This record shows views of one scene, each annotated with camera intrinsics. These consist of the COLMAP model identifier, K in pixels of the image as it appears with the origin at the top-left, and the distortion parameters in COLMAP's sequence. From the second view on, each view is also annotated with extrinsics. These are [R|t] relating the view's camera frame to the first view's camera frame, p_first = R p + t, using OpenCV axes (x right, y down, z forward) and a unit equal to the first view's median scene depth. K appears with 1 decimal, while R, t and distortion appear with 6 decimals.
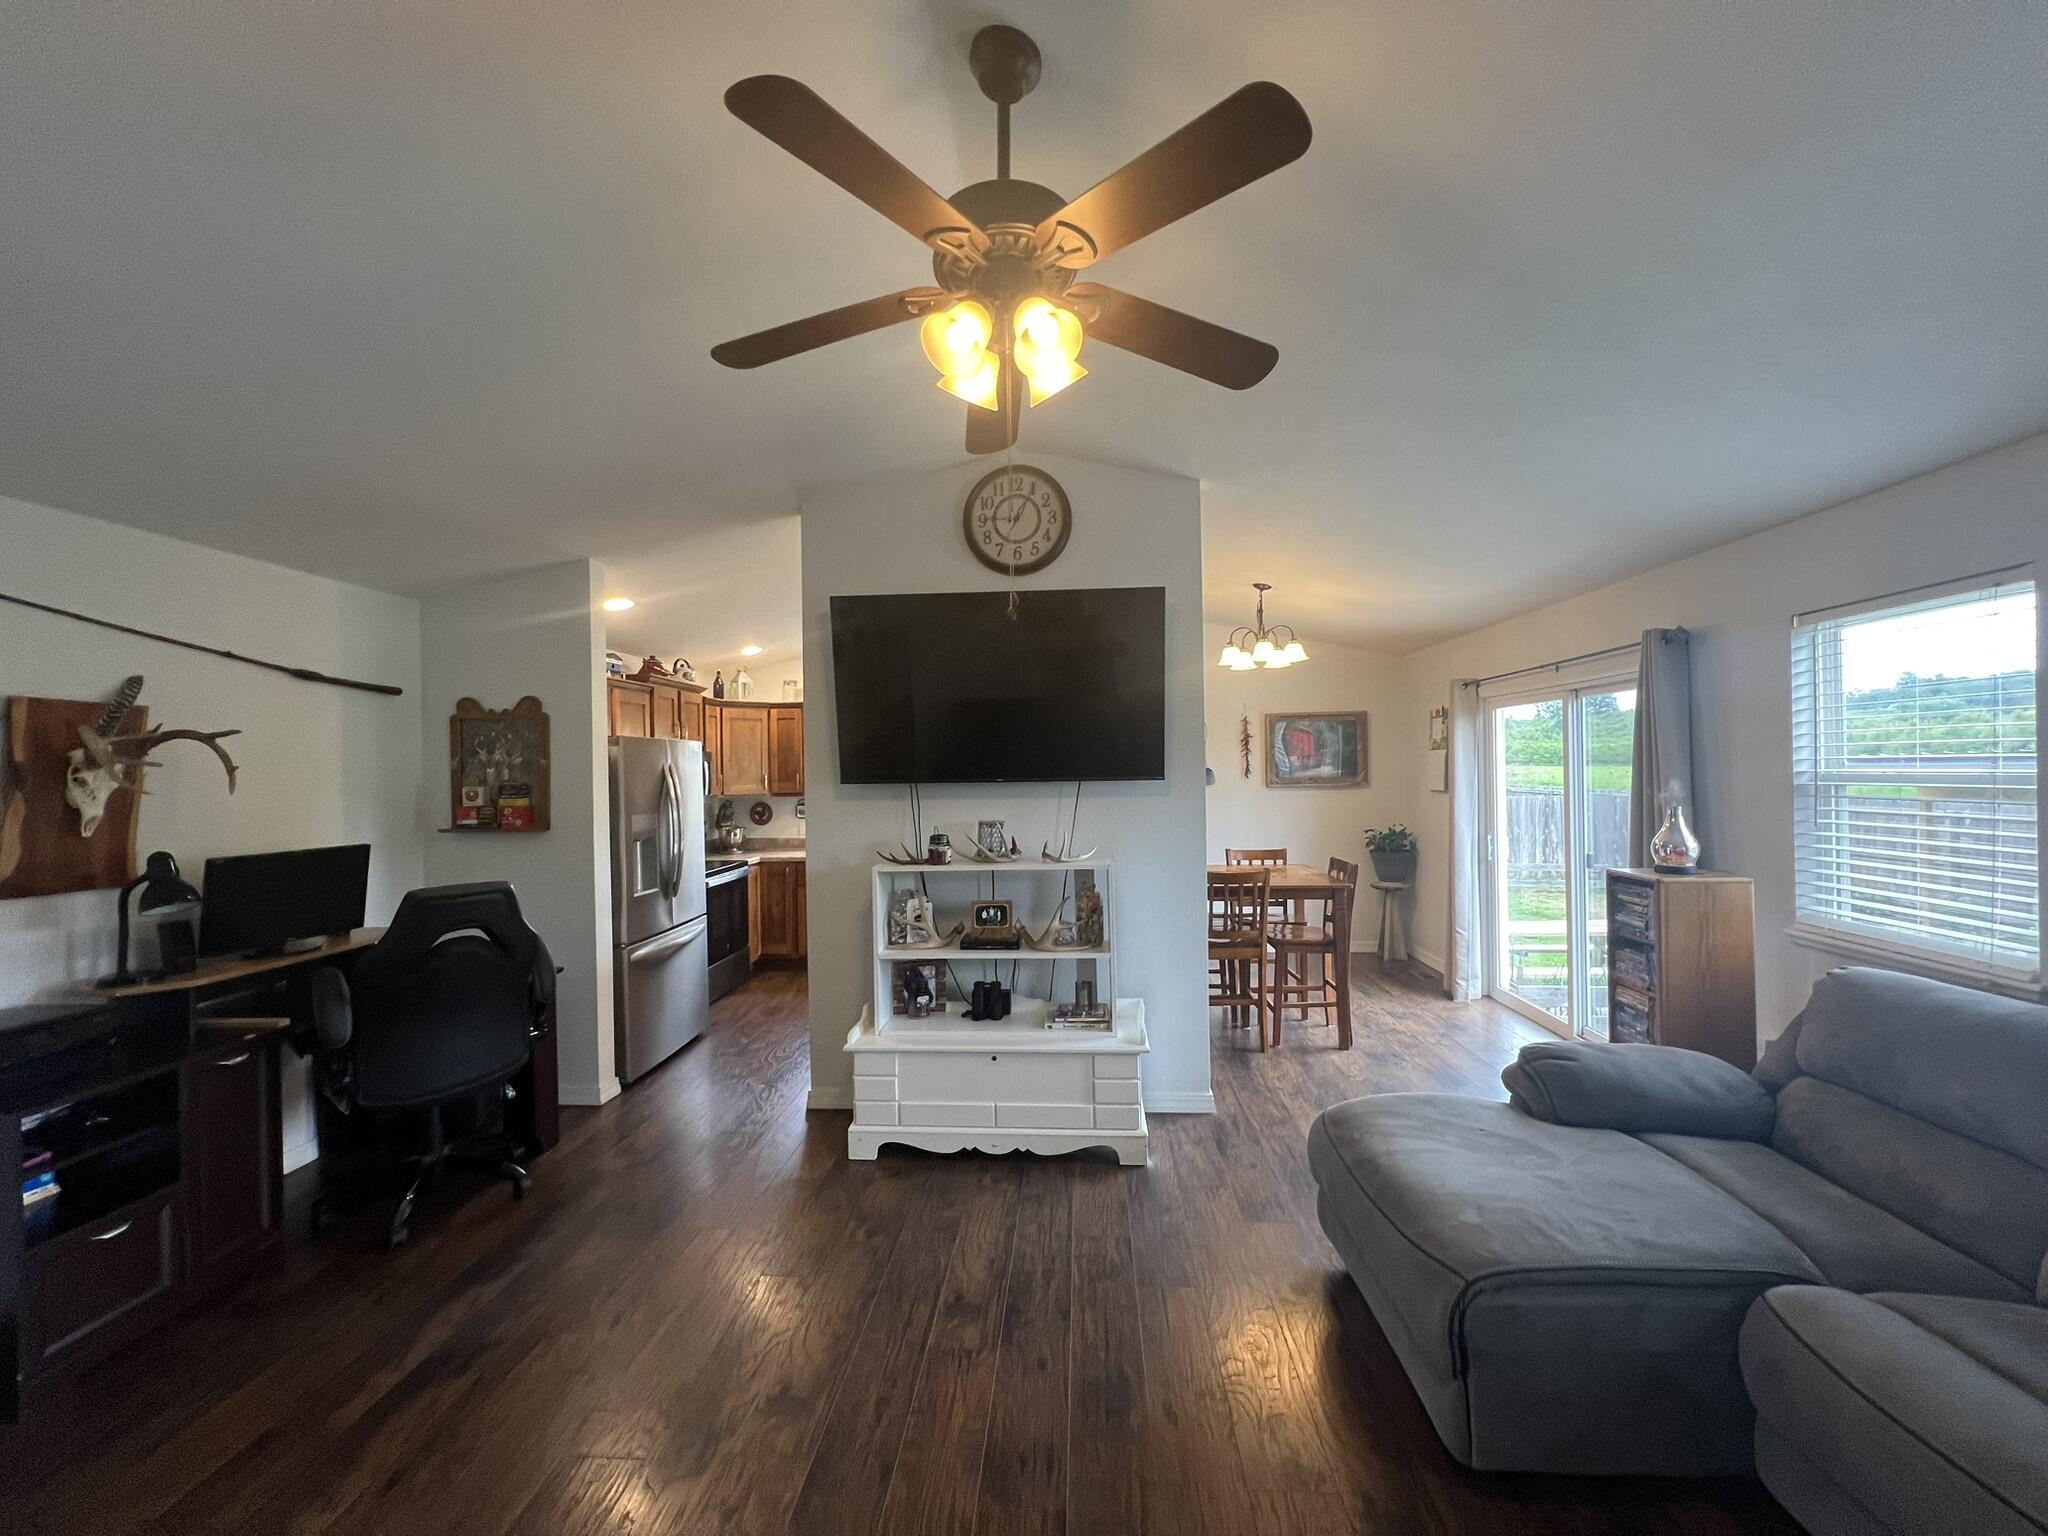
lens RADIAL K [[816.1, 0, 1024.0], [0, 816.1, 768.0], [0, 0, 1]] dist [-0.001989, 0.000206]
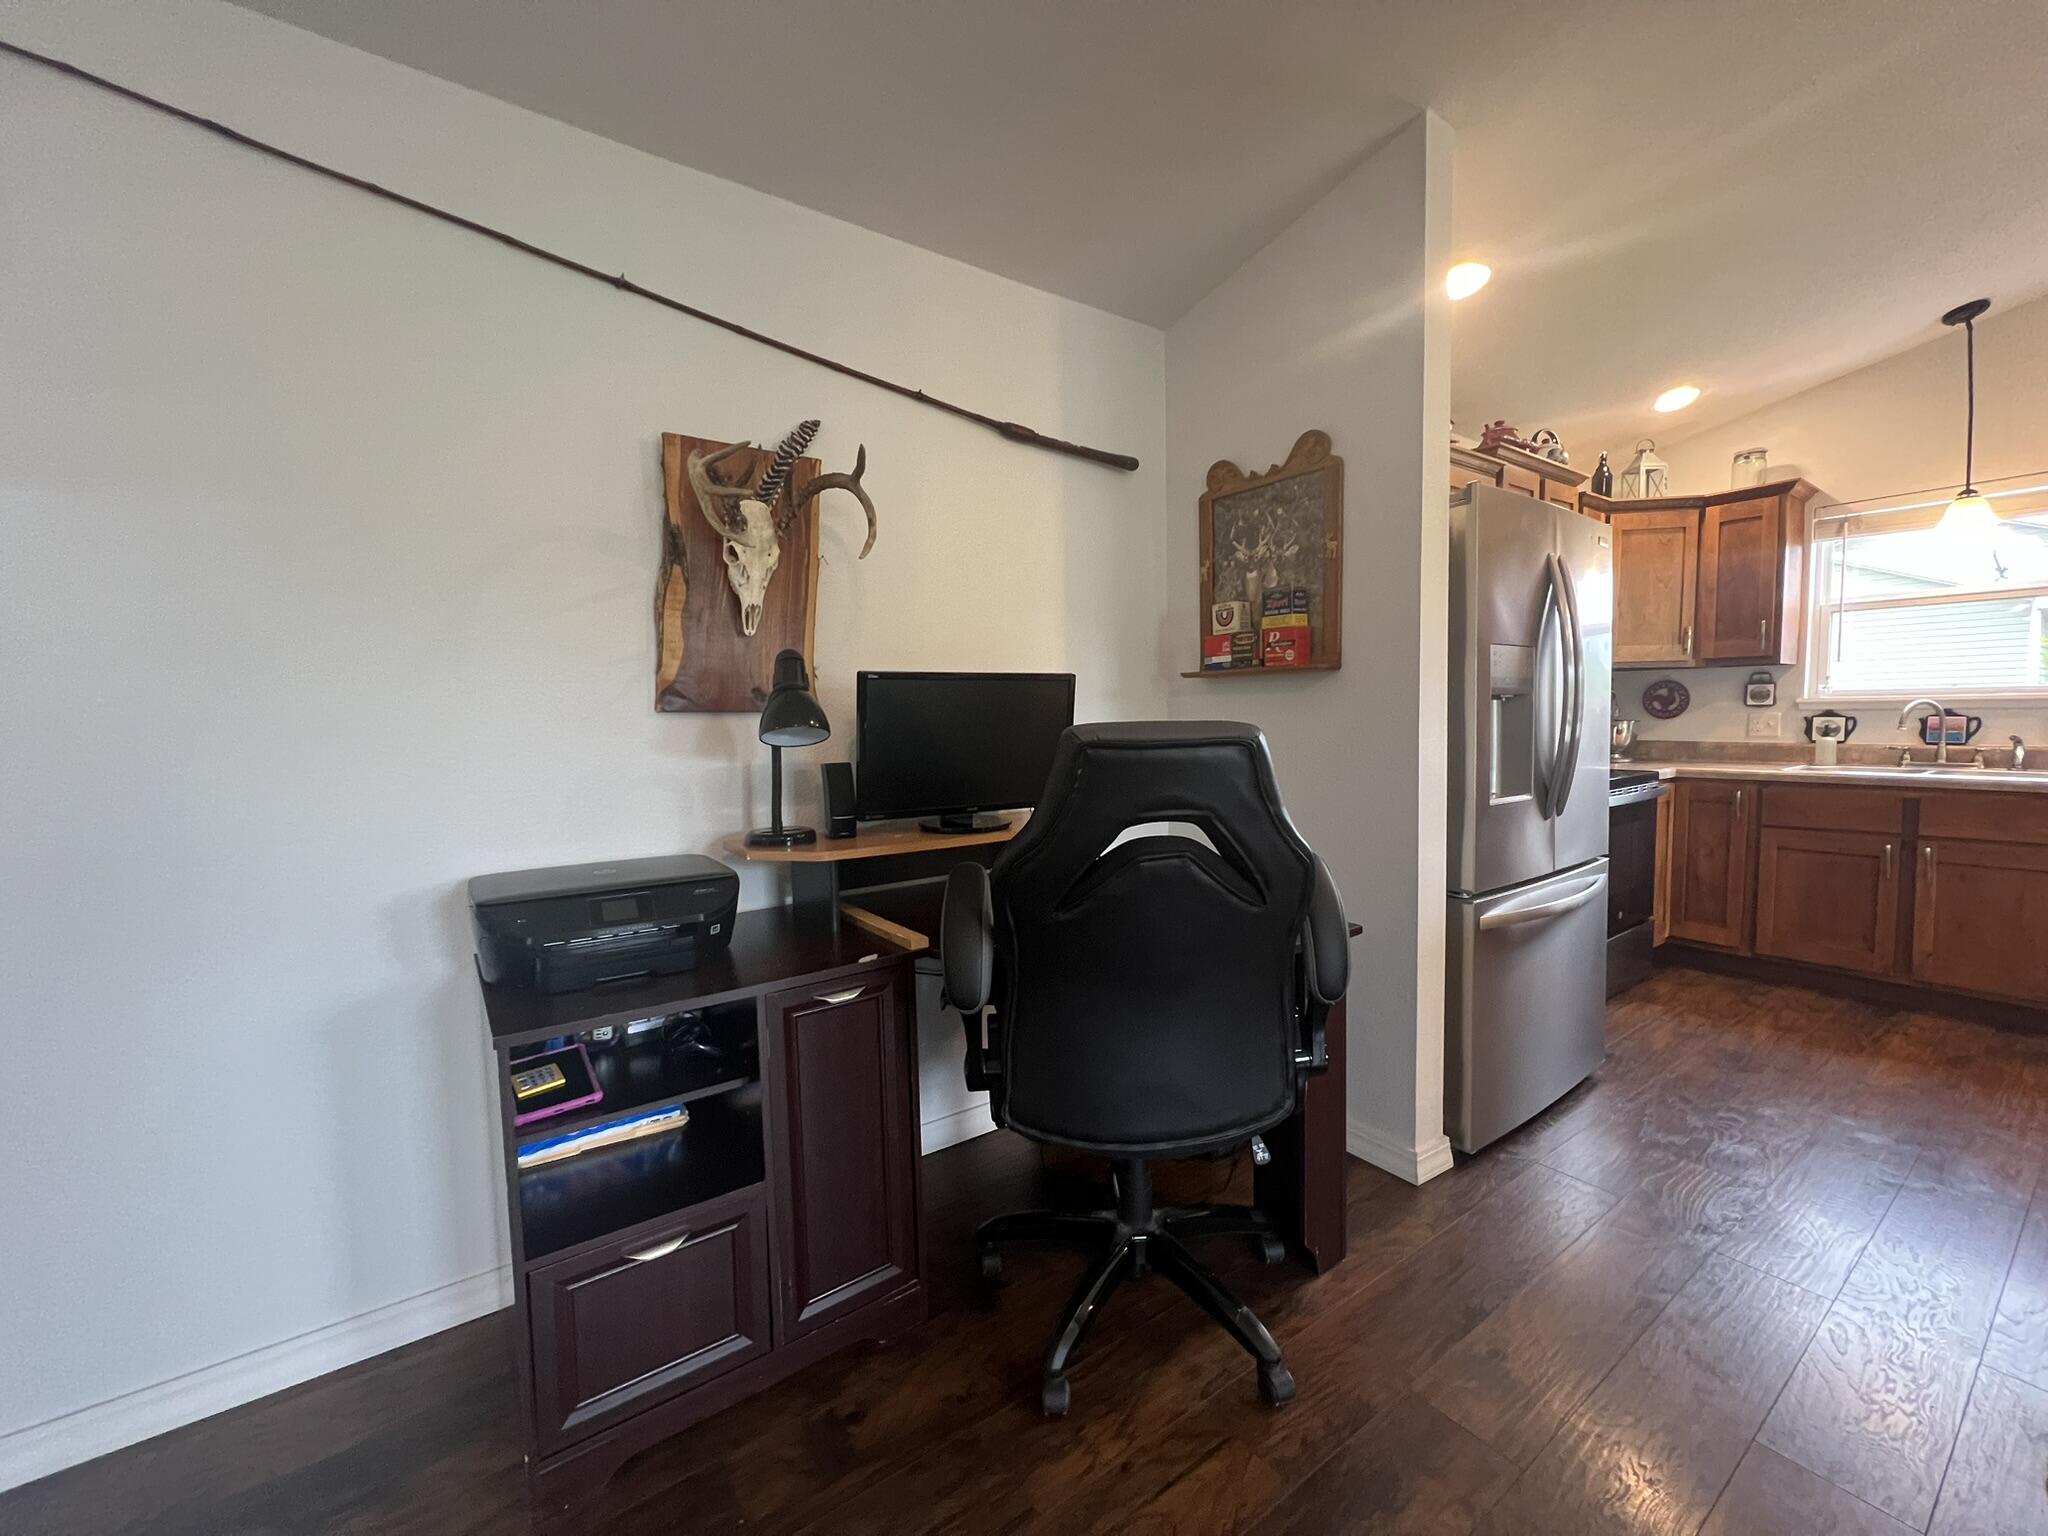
lens RADIAL K [[816.1, 0, 1024.0], [0, 816.1, 768.0], [0, 0, 1]] dist [-0.001989, 0.000206]
pose [[0.631665, 0.057539, -0.773103, -0.296234], [0.009825, 0.996568, 0.082198, 0.099523], [0.775179, -0.059517, 0.628932, 0.500005]]
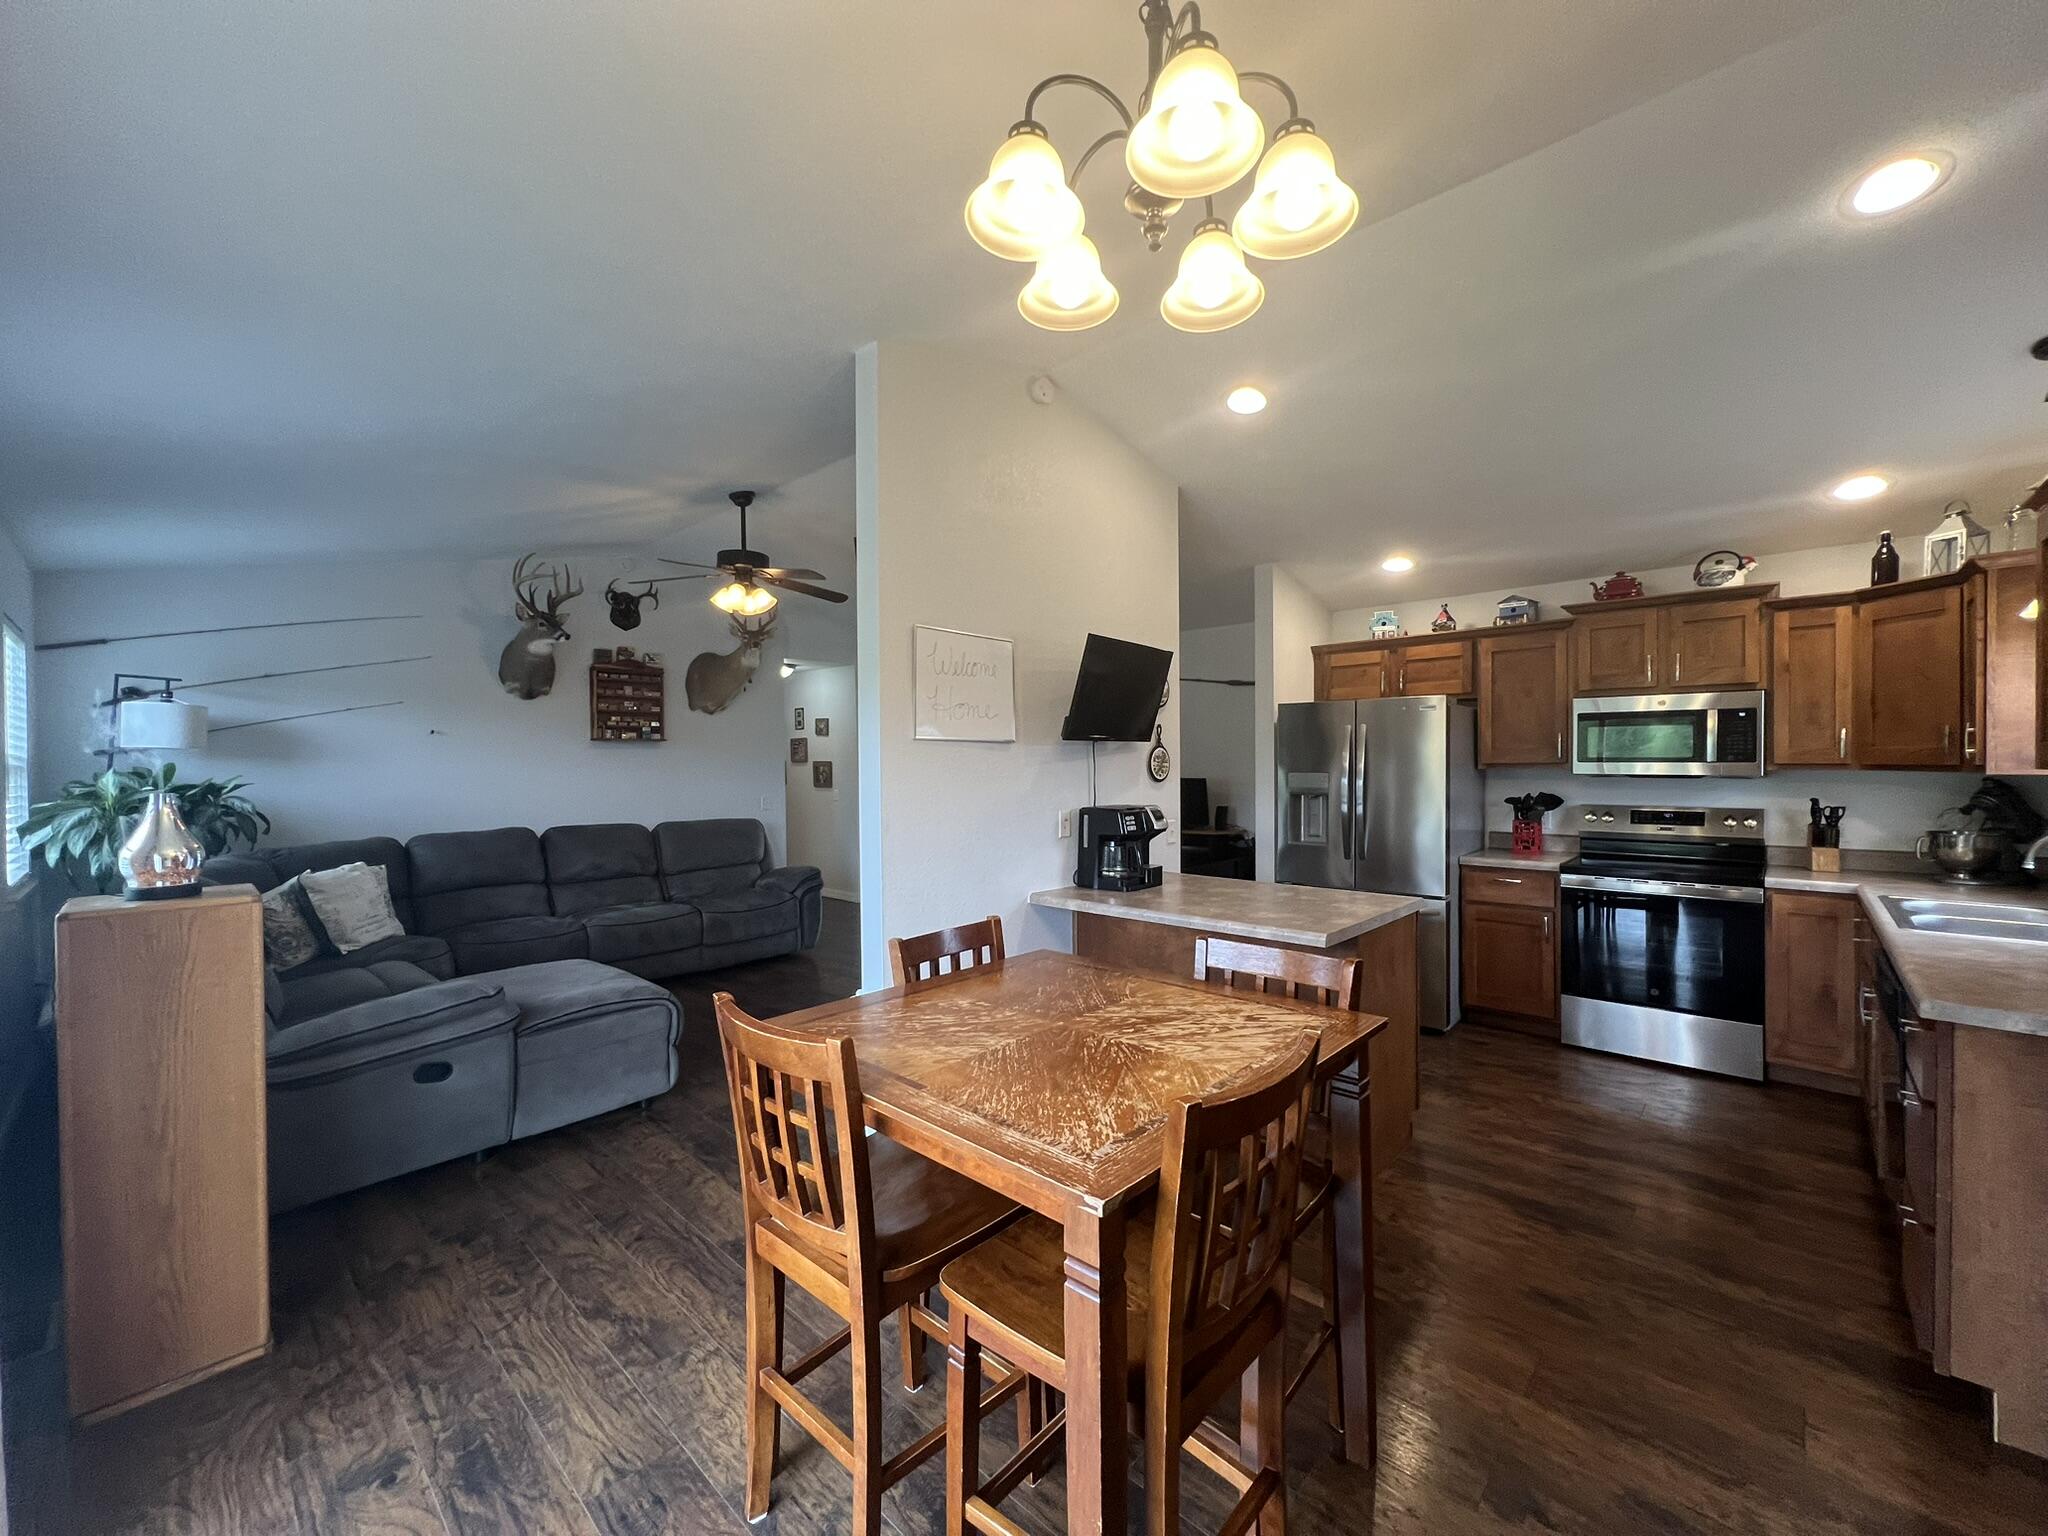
lens RADIAL K [[816.1, 0, 1024.0], [0, 816.1, 768.0], [0, 0, 1]] dist [-0.001989, 0.000206]
pose [[-0.631403, 0.028355, -0.774936, 0.712062], [0.019285, 0.999596, 0.020862, 0.023008], [0.775215, -0.001772, -0.631695, 1.586313]]
